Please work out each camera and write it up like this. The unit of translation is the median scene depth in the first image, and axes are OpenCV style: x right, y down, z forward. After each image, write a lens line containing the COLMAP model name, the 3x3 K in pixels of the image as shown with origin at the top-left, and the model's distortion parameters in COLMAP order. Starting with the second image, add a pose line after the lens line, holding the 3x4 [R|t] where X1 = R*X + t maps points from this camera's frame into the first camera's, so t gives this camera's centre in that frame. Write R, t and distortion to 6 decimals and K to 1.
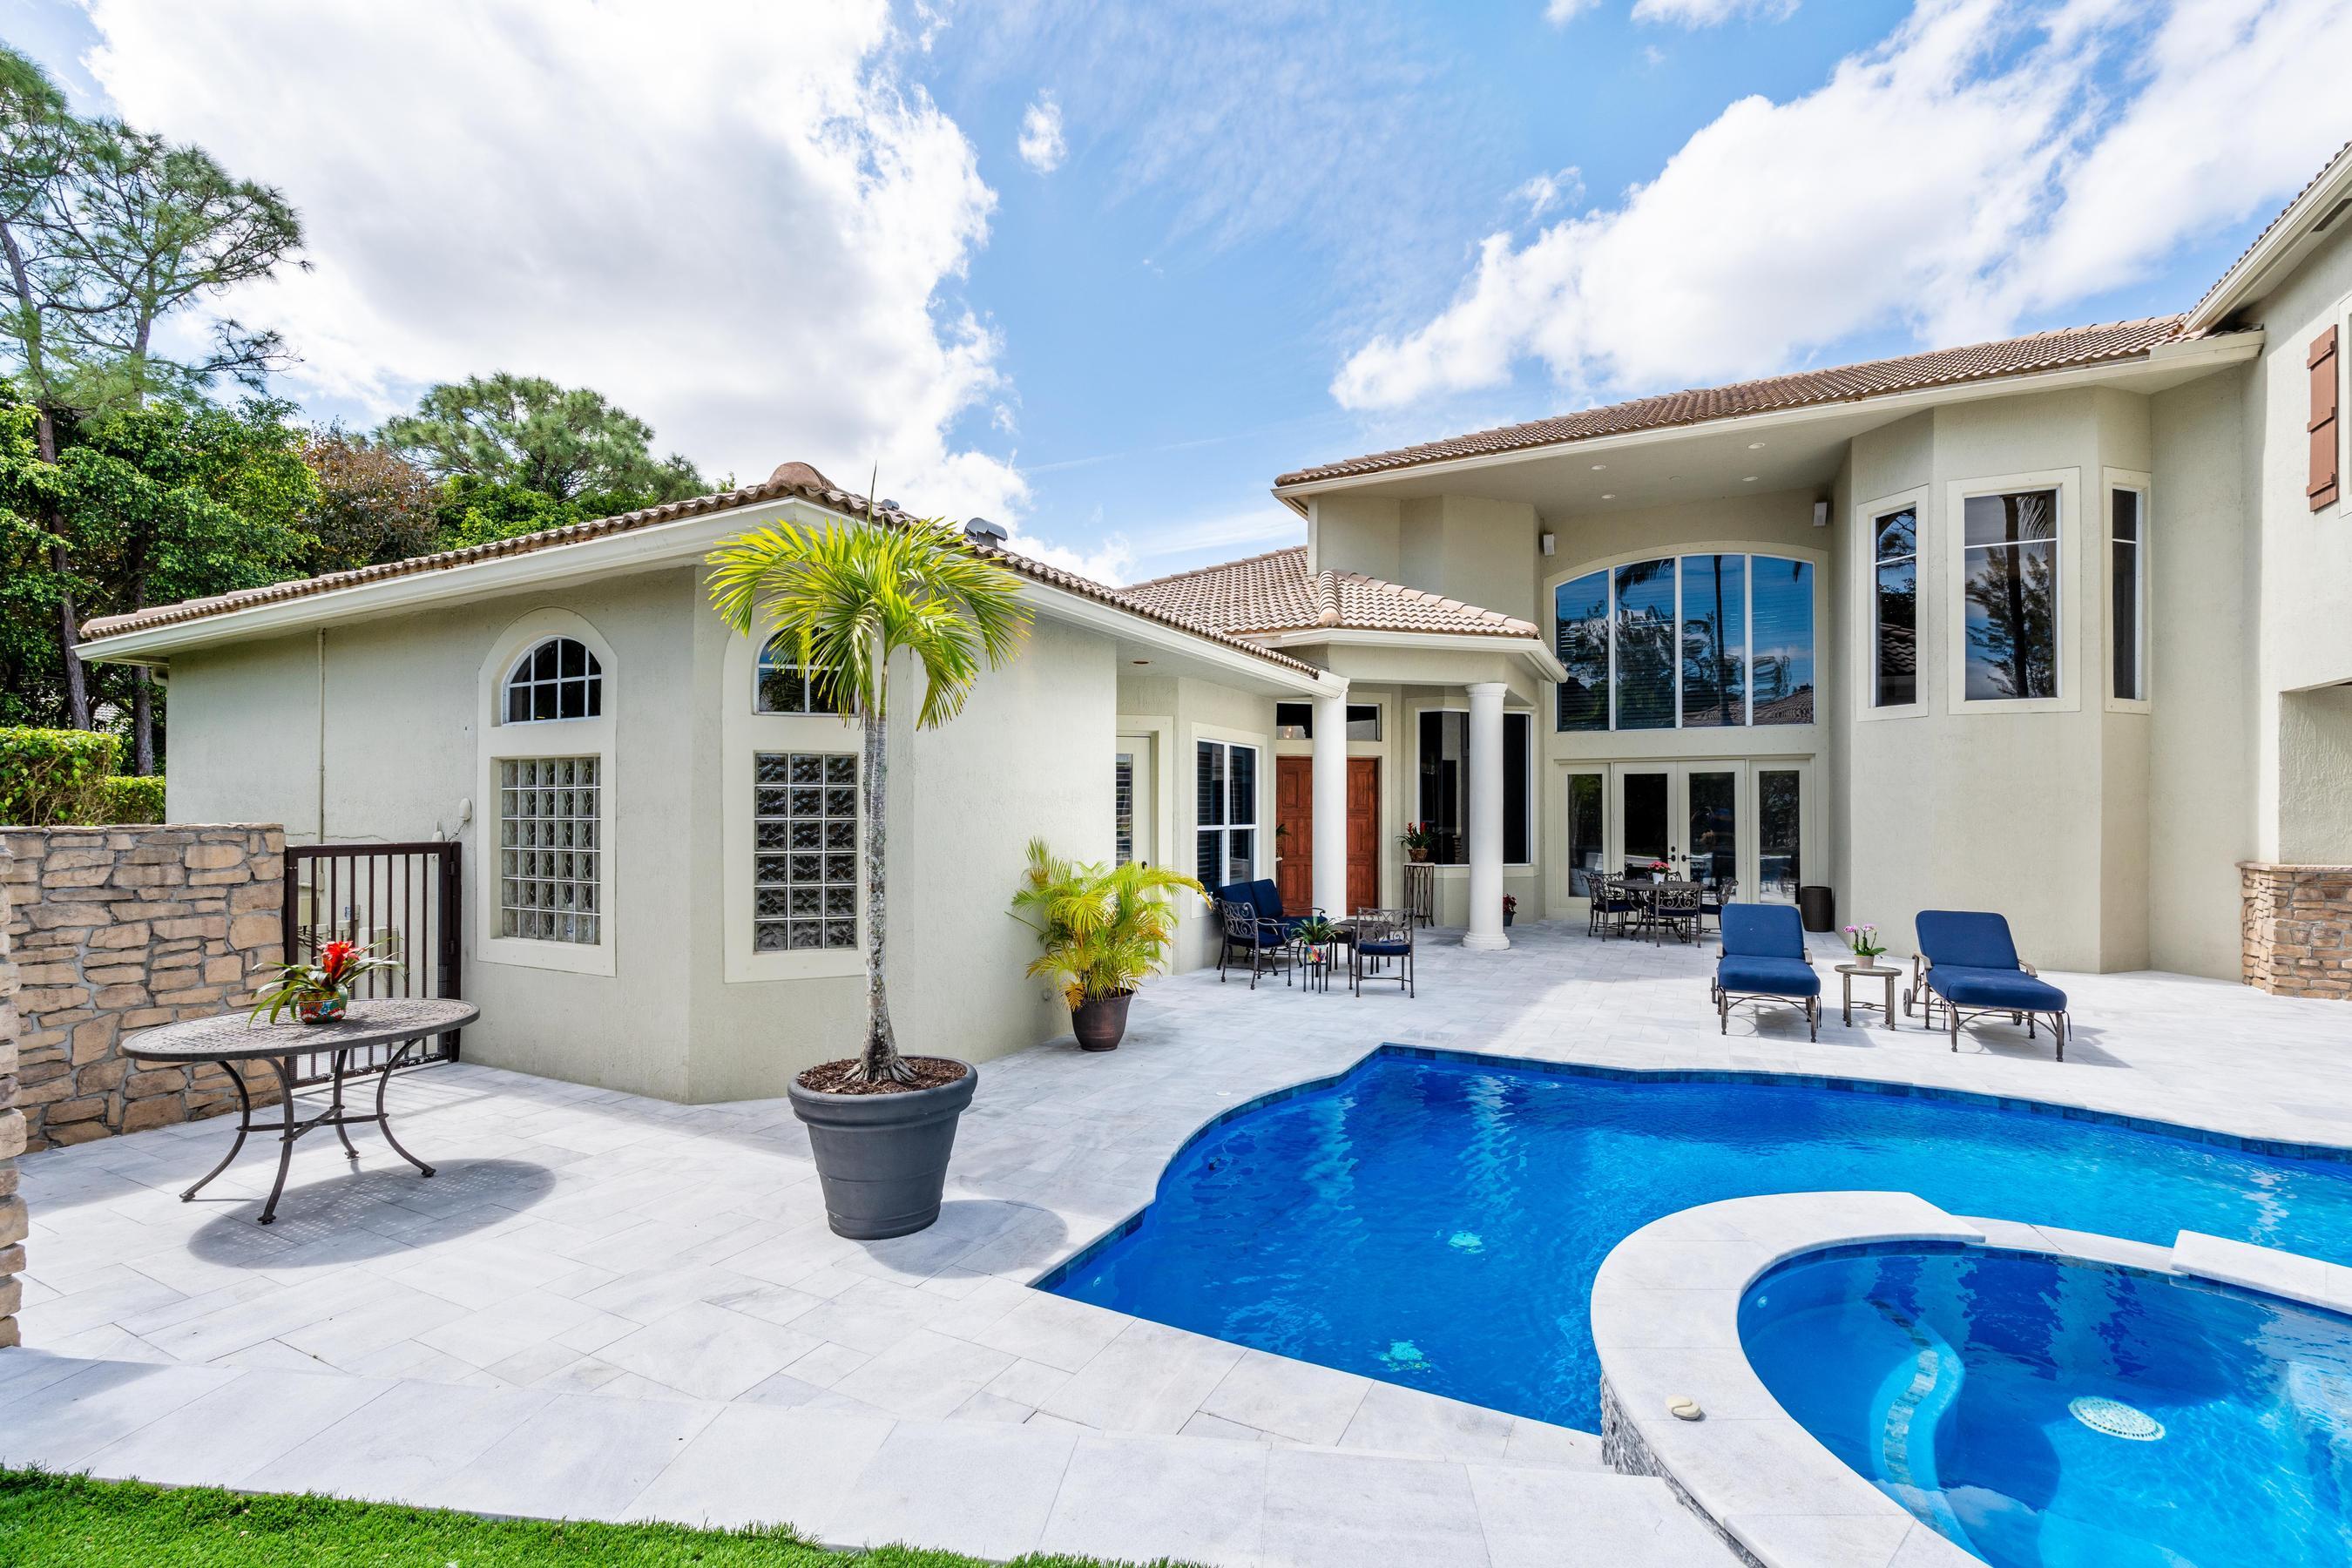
lens RADIAL K [[1034.4, 0, 1175.0], [0, 1034.4, 804.5], [0, 0, 1]] dist [-0.002041, -0.000499]
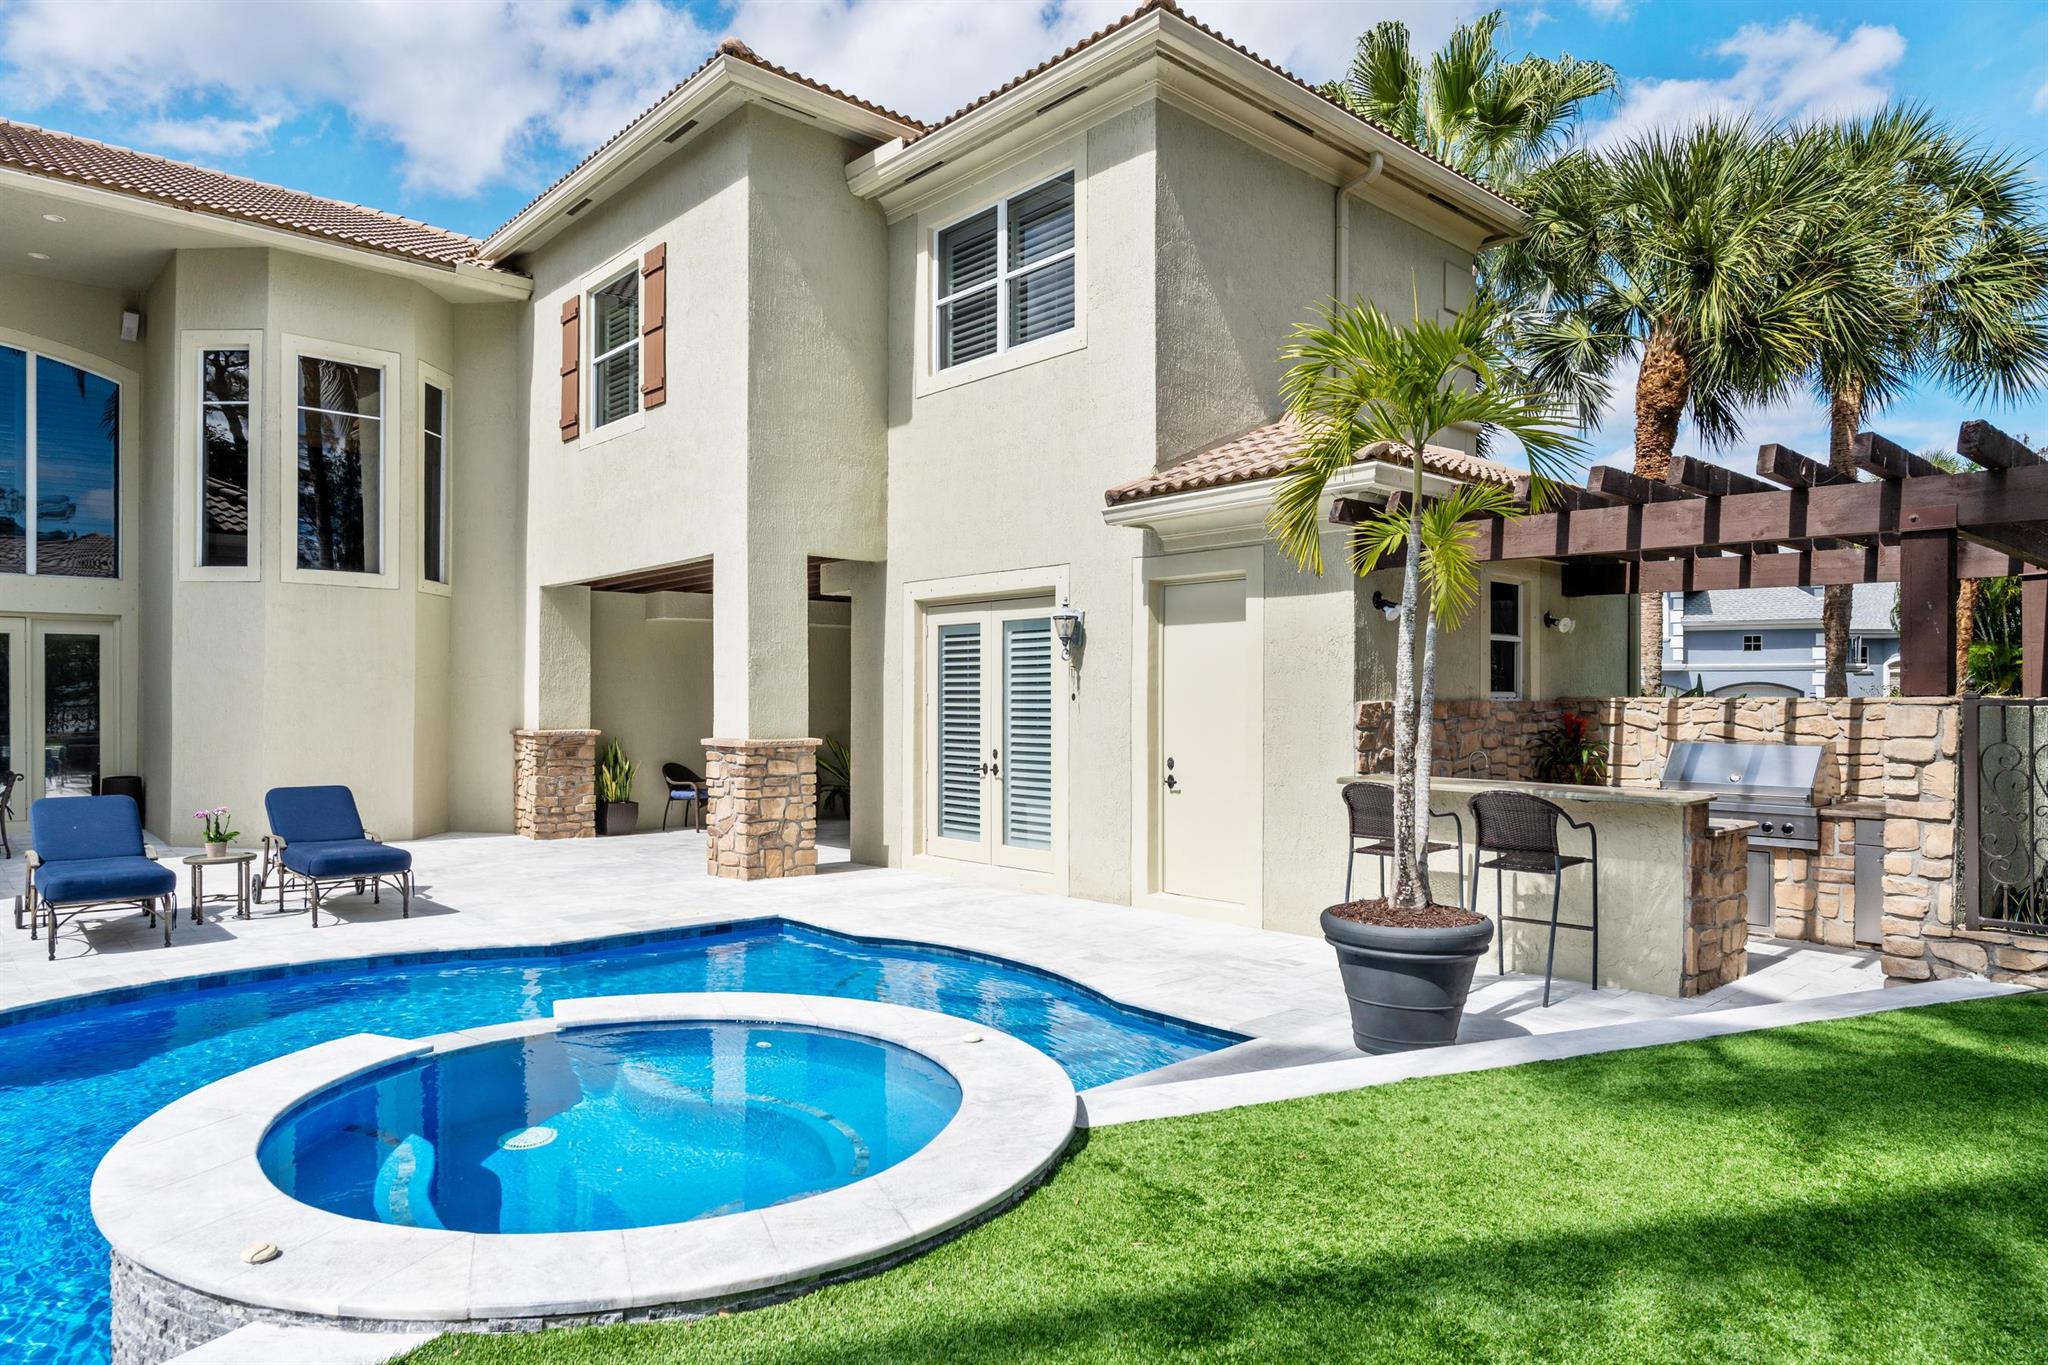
lens RADIAL K [[1238.4, 0, 1018.9], [0, 1238.4, 690.5], [0, 0, 1]] dist [-0.001476, -0.000243]
pose [[0.348567, 0.002335, 0.937281, -0.079566], [-0.007460, 0.999972, 0.000283, 0.007013], [-0.937254, -0.007091, 0.348574, -0.021704]]
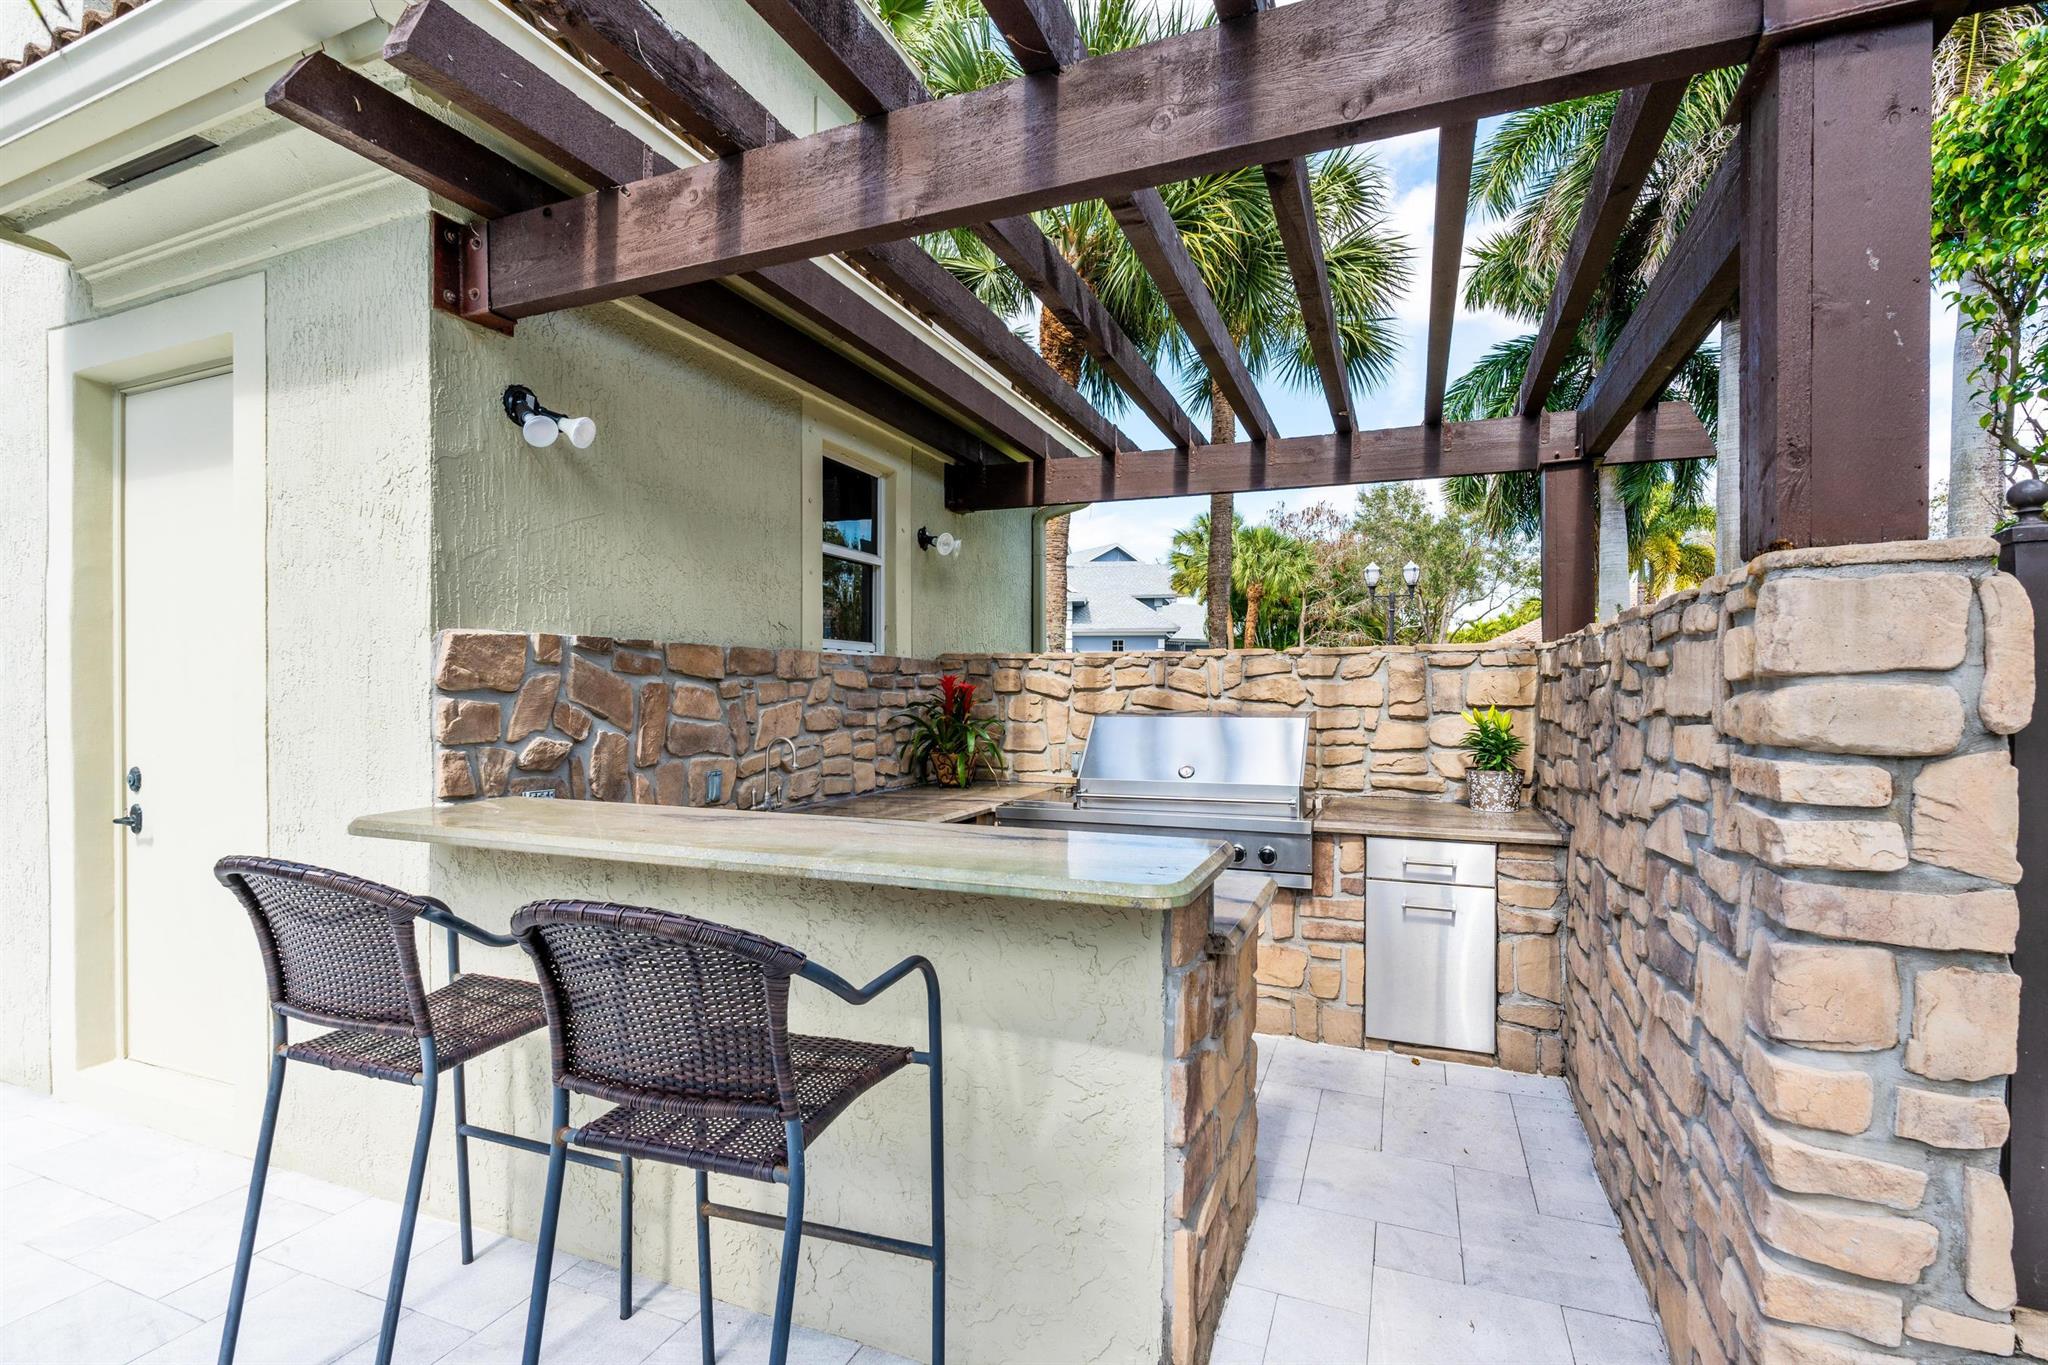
lens RADIAL K [[938.5, 0, 1016.5], [0, 938.5, 690.3], [0, 0, 1]] dist [-0.000129, 0.000017]
pose [[-0.081356, -0.001861, 0.996683, 0.473772], [-0.004614, 0.999988, 0.001490, 0.027991], [-0.996674, -0.004477, -0.081363, -0.080389]]
